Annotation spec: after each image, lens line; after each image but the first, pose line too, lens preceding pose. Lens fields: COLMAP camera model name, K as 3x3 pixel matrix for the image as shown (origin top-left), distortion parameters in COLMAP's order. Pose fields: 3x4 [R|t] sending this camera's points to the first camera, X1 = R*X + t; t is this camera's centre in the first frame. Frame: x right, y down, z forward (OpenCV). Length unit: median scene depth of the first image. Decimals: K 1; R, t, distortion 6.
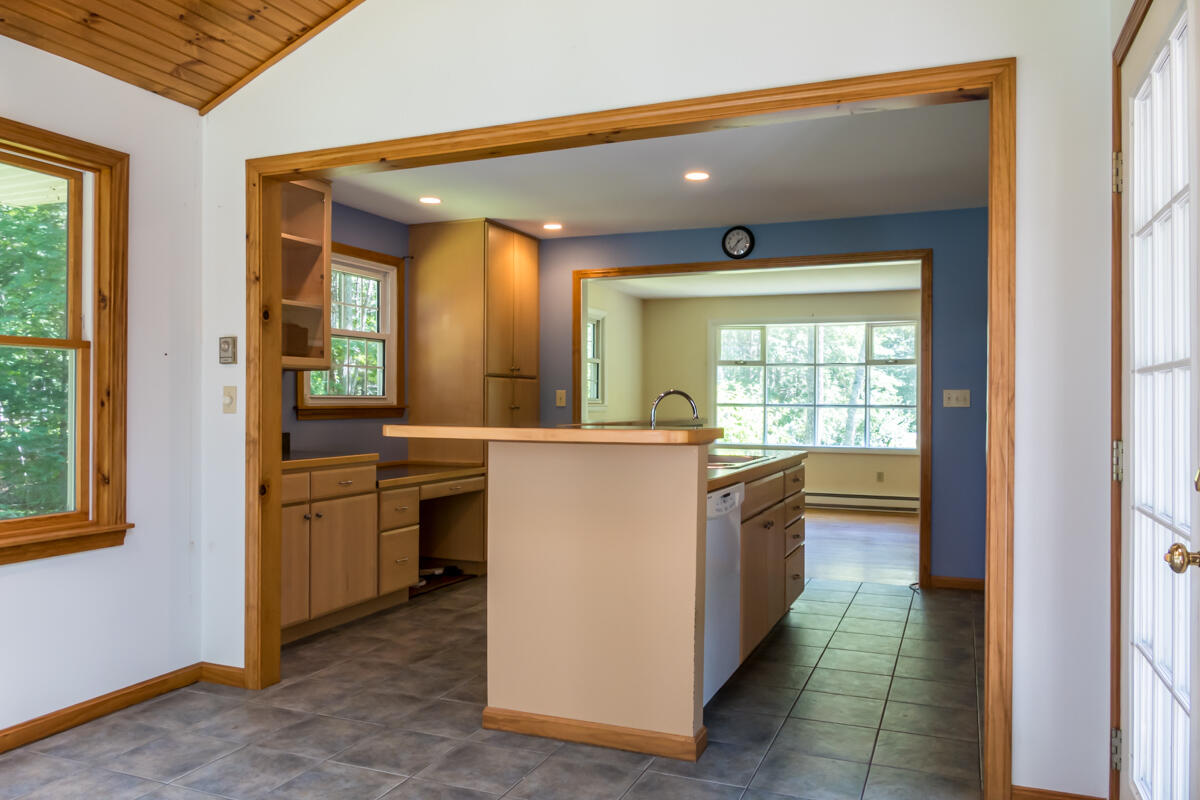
lens RADIAL K [[871.0, 0, 597.7], [0, 871.0, 396.6], [0, 0, 1]] dist [-0.031443, 0.001326]
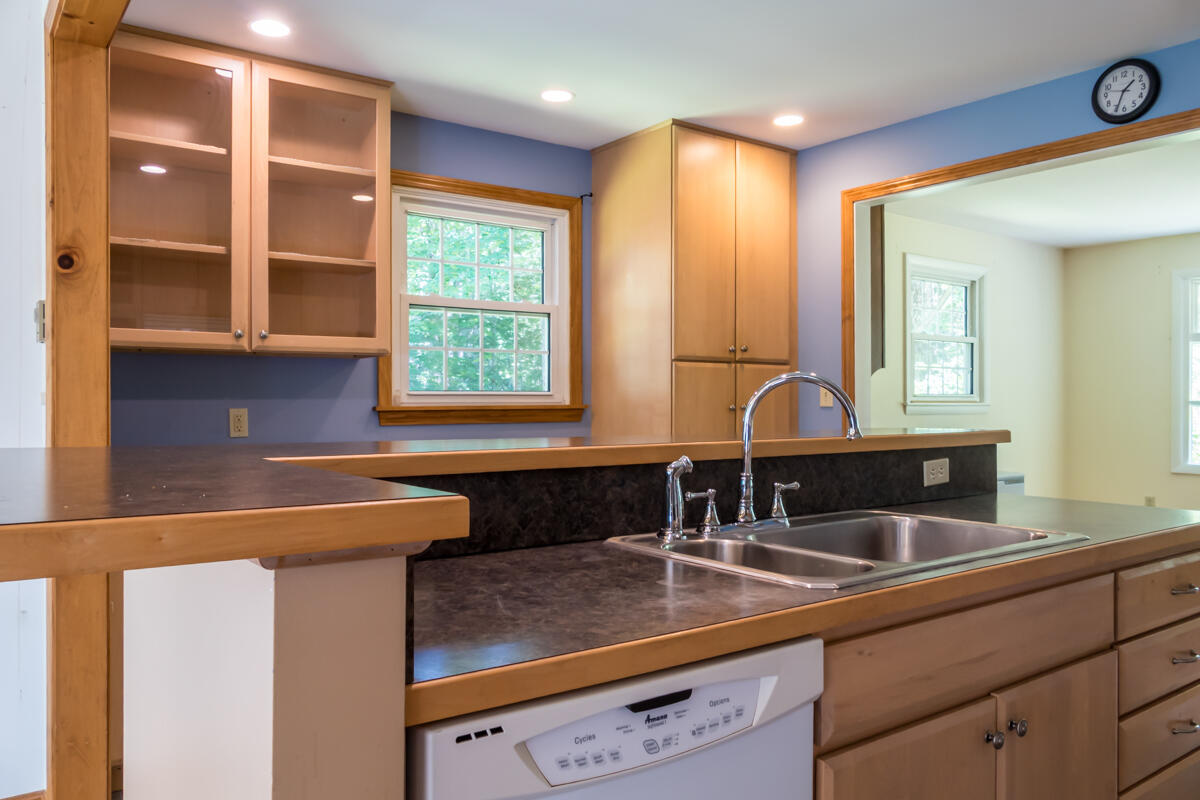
lens RADIAL K [[871.0, 0, 604.3], [0, 871.0, 398.6], [0, 0, 1]] dist [-0.031443, 0.001326]
pose [[0.855550, -0.003174, -0.517711, 0.160270], [0.005500, 0.999980, 0.002959, 0.002886], [0.517692, -0.005380, 0.855550, 0.401877]]
